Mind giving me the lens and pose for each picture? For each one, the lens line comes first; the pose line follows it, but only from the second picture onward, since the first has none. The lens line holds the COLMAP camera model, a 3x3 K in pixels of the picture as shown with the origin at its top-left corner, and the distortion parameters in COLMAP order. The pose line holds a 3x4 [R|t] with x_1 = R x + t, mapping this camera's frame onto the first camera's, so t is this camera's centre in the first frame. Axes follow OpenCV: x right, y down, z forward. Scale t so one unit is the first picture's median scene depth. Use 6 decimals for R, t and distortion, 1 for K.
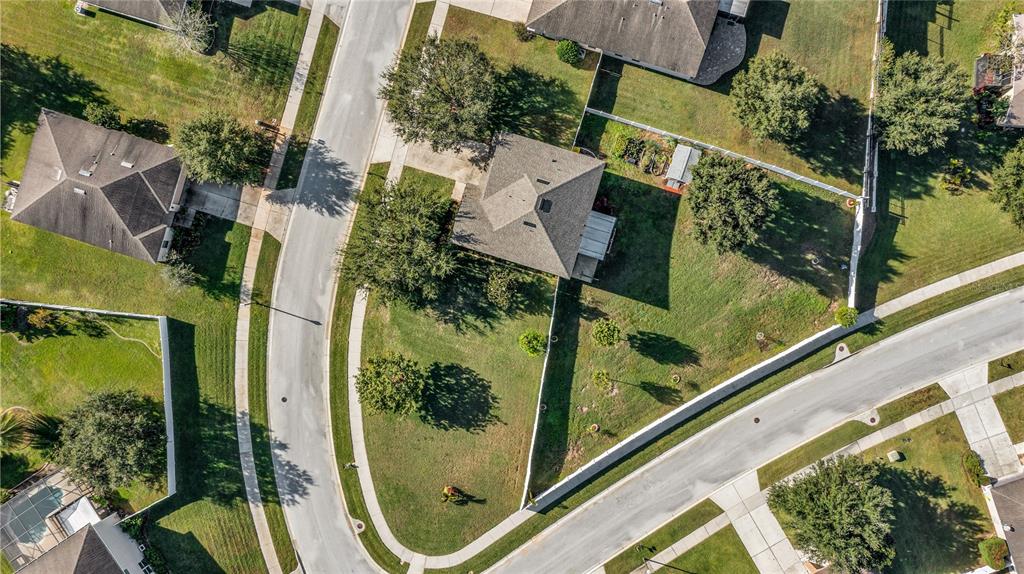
lens RADIAL K [[805.8, 0, 512.0], [0, 805.8, 287.0], [0, 0, 1]] dist [-0.006786, 0.002498]
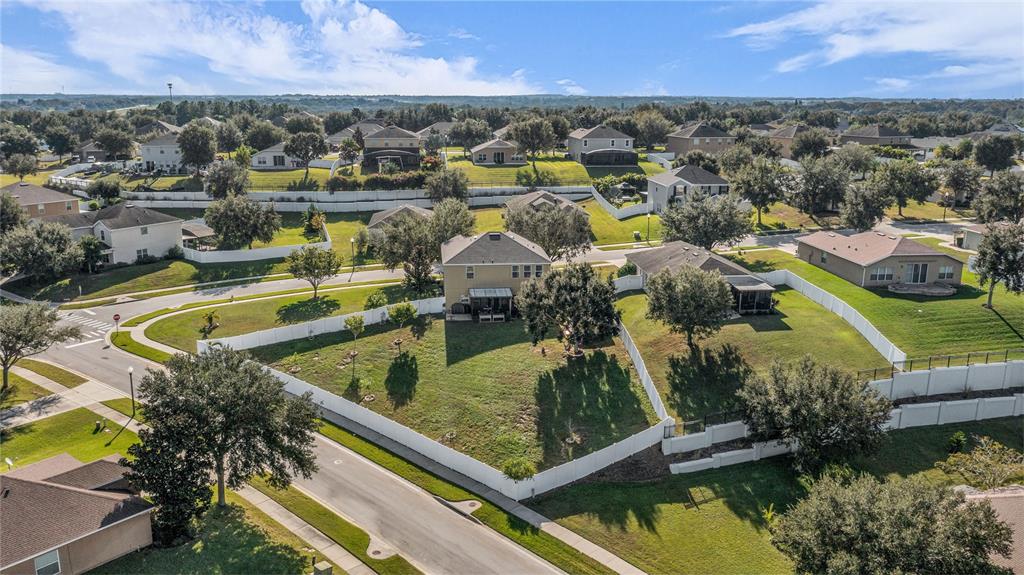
lens RADIAL K [[805.8, 0, 512.0], [0, 805.8, 287.5], [0, 0, 1]] dist [-0.006786, 0.002498]
pose [[0.388744, 0.220701, -0.894522, 0.986120], [-0.920324, 0.047292, -0.388288, 0.299465], [-0.043392, 0.974194, 0.221501, 0.708660]]
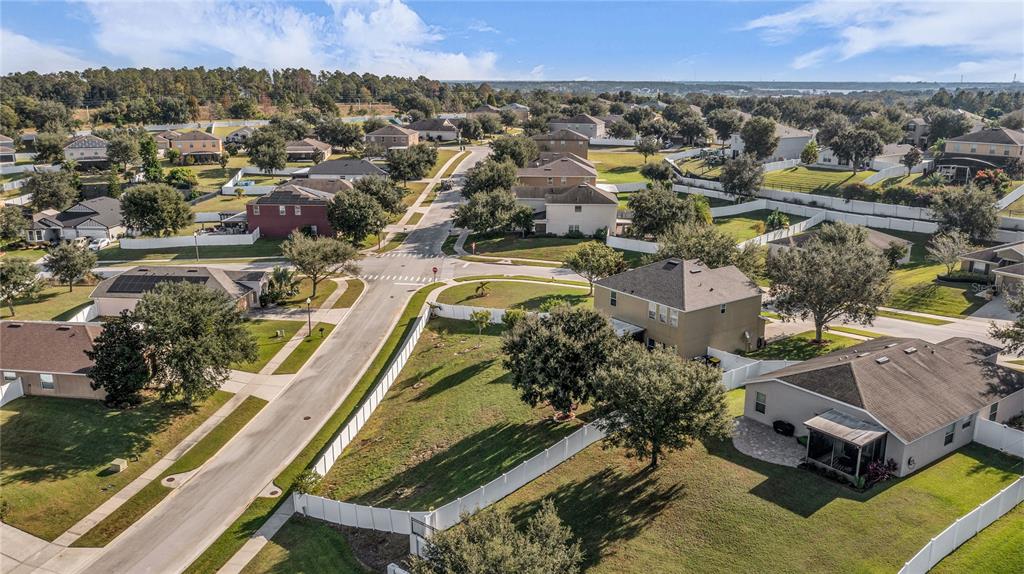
lens RADIAL K [[805.8, 0, 512.0], [0, 805.8, 287.0], [0, 0, 1]] dist [-0.006786, 0.002498]
pose [[-0.609725, 0.201131, -0.766669, 0.779448], [-0.792064, -0.190608, 0.579917, -0.445300], [-0.029494, 0.960841, 0.275527, 0.672042]]
